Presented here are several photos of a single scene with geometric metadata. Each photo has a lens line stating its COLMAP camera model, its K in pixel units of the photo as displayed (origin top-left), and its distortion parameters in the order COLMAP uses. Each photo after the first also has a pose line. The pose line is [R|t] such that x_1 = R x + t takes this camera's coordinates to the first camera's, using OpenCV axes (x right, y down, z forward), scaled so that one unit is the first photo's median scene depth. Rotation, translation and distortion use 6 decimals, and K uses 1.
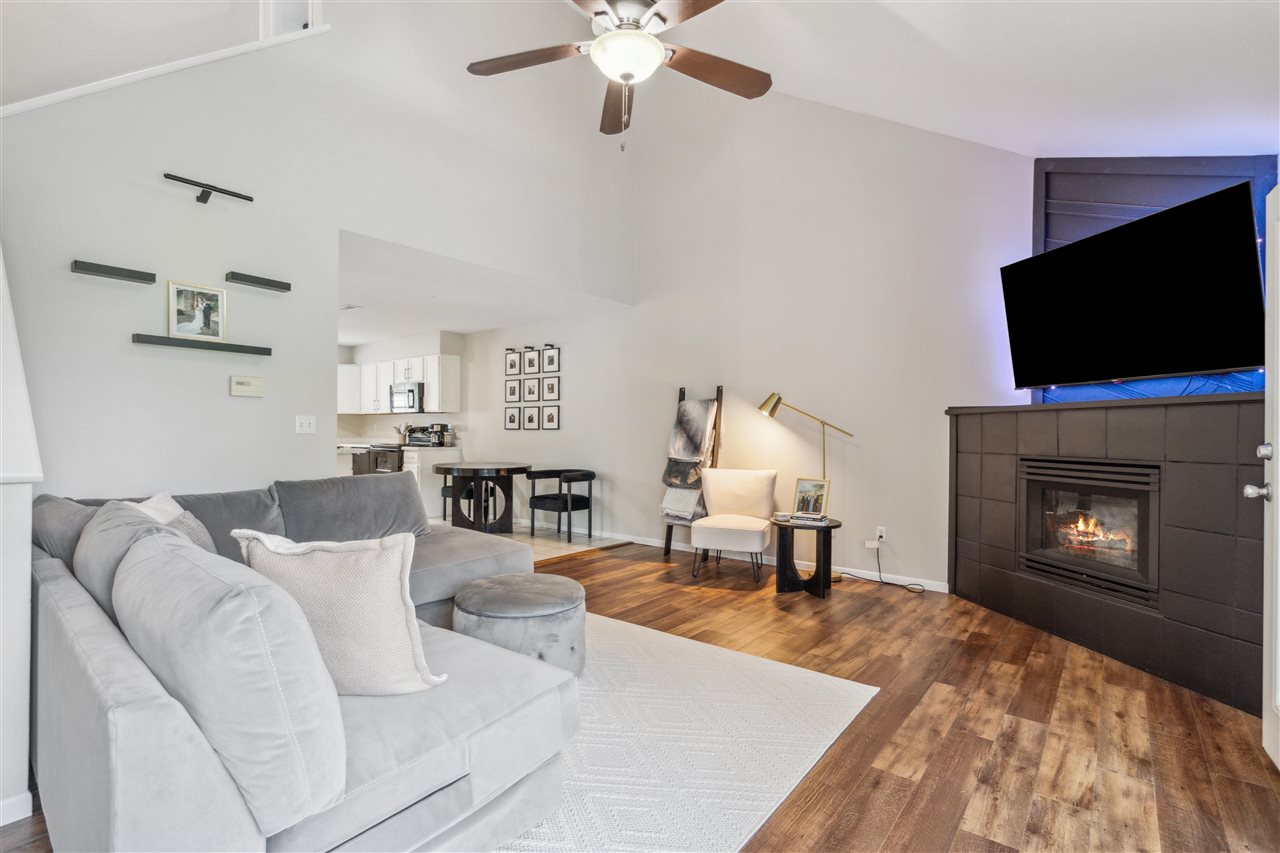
lens RADIAL K [[591.3, 0, 633.3], [0, 591.3, 434.0], [0, 0, 1]] dist [0.000756, 0.000812]
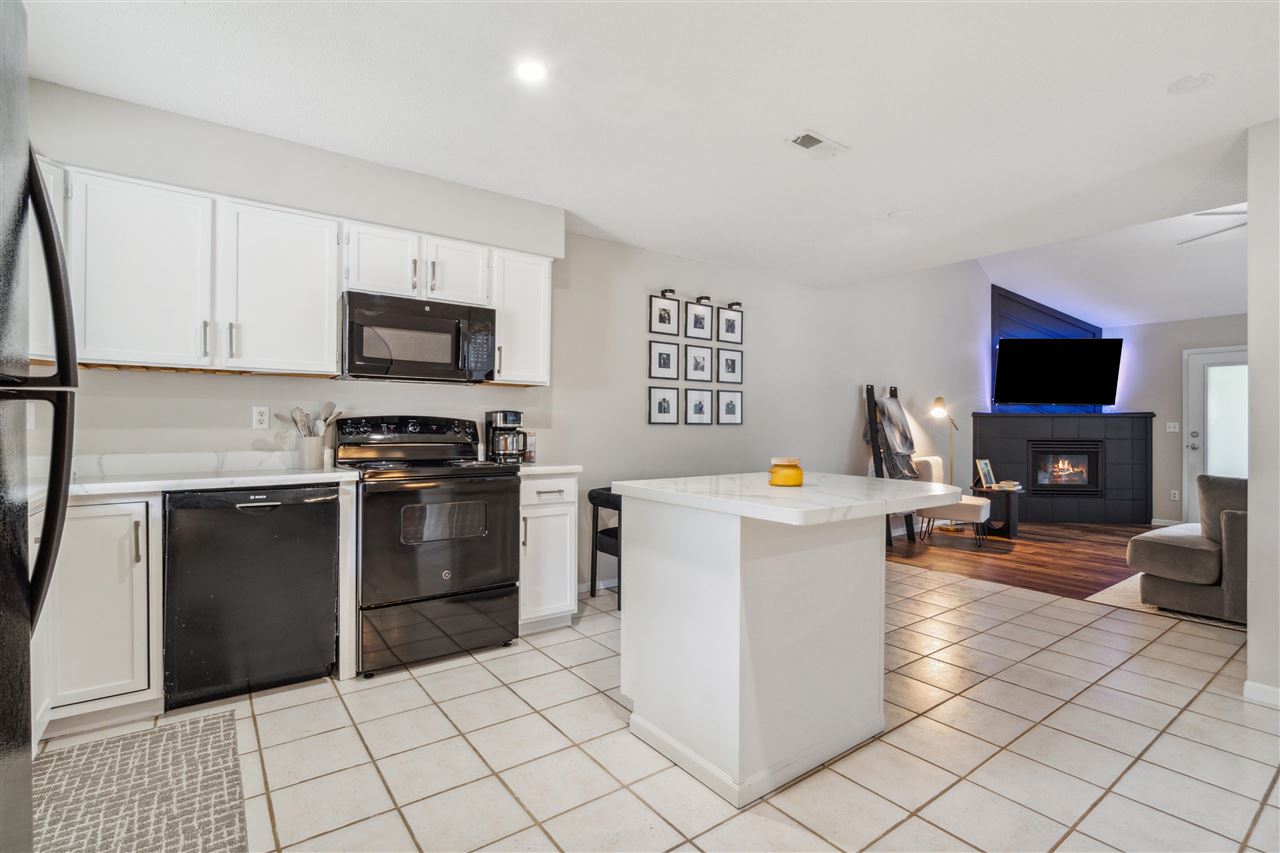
lens RADIAL K [[603.3, 0, 643.7], [0, 603.3, 425.4], [0, 0, 1]] dist [-0.002103, 0.000129]
pose [[0.251878, -0.002180, 0.967756, -0.856184], [0.001648, 0.999997, 0.001824, -0.008125], [-0.967758, 0.001135, 0.251881, 0.919302]]
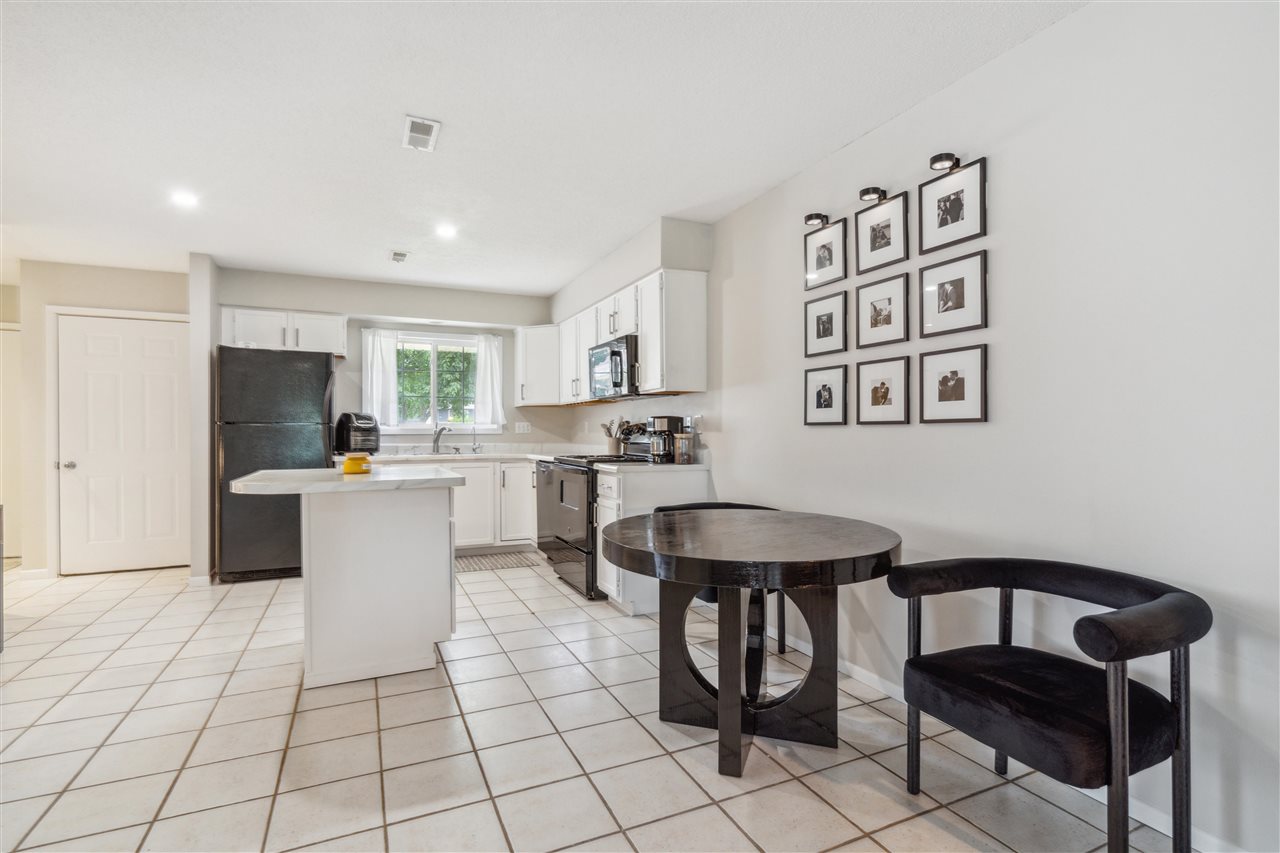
lens RADIAL K [[605.5, 0, 638.9], [0, 605.5, 434.3], [0, 0, 1]] dist [0.001150, 0.000370]
pose [[0.894946, -0.009573, -0.446071, -0.145369], [0.011322, 0.999935, 0.001255, -0.003599], [0.446030, -0.006174, 0.894997, 0.627426]]
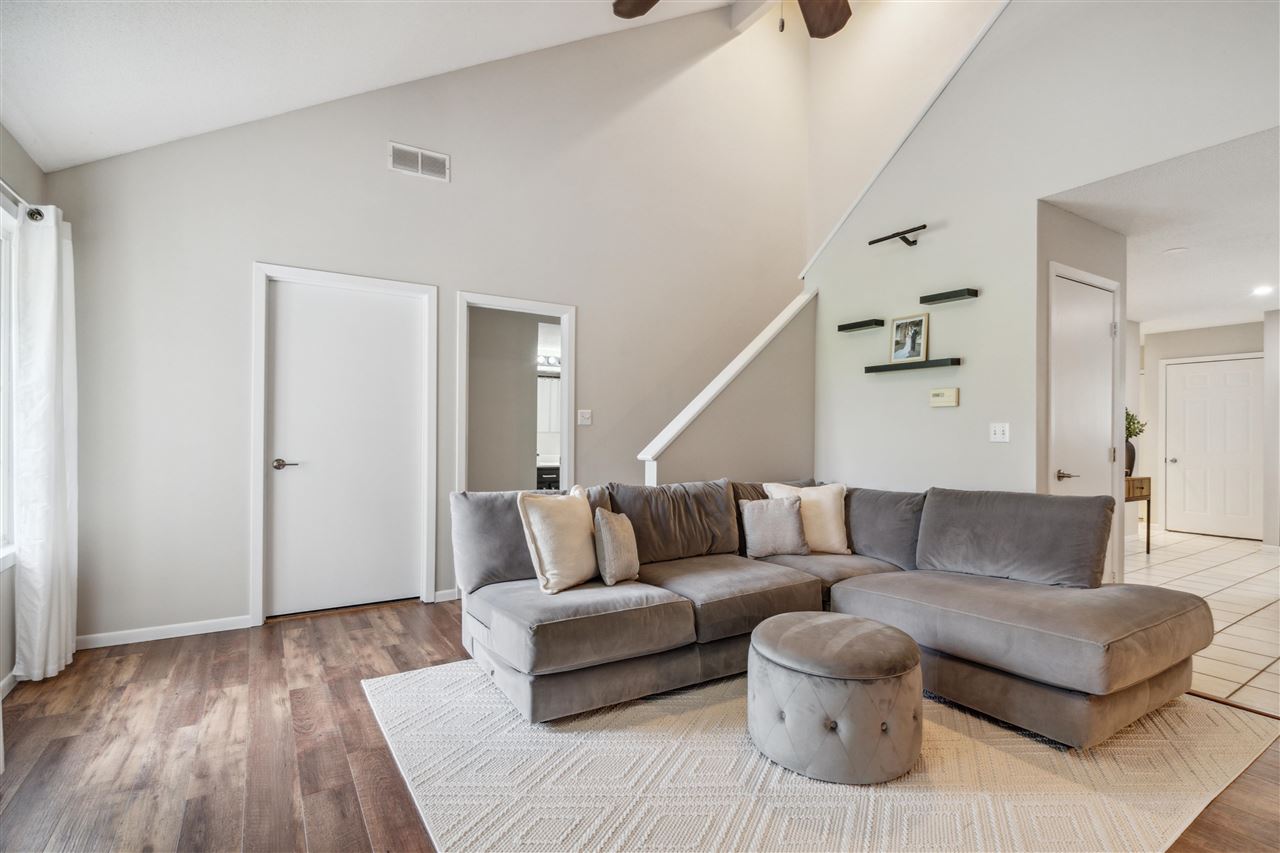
lens RADIAL K [[605.5, 0, 638.9], [0, 605.5, 434.3], [0, 0, 1]] dist [0.001150, 0.000370]
pose [[-0.317516, -0.012564, -0.948170, 0.271878], [-0.014426, 0.999860, -0.008418, 0.001627], [0.948143, 0.011006, -0.317653, 0.405297]]
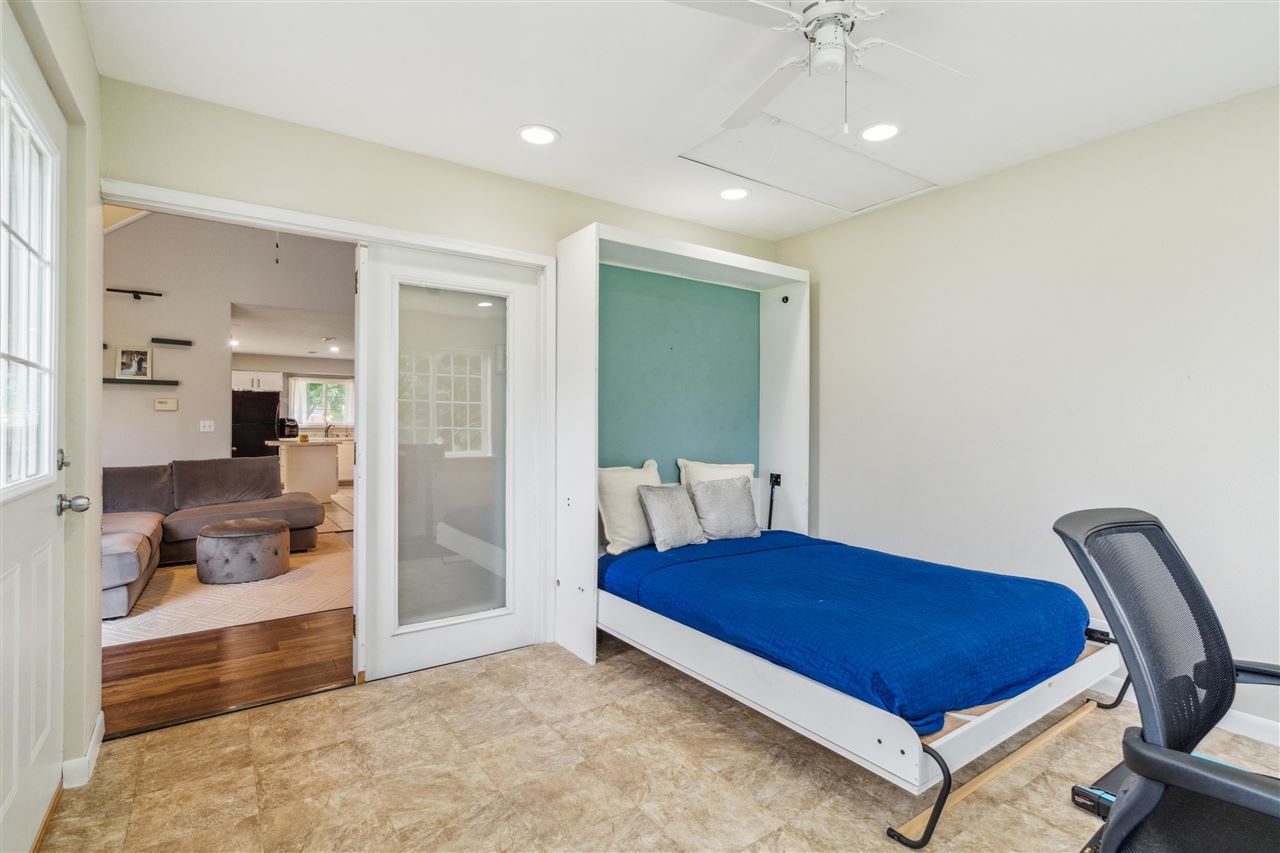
lens RADIAL K [[603.3, 0, 643.7], [0, 603.3, 425.4], [0, 0, 1]] dist [-0.002103, 0.000129]
pose [[0.961880, -0.004134, -0.273440, 0.553559], [0.002984, 0.999985, -0.004621, -0.003932], [0.273455, 0.003629, 0.961878, -0.137867]]
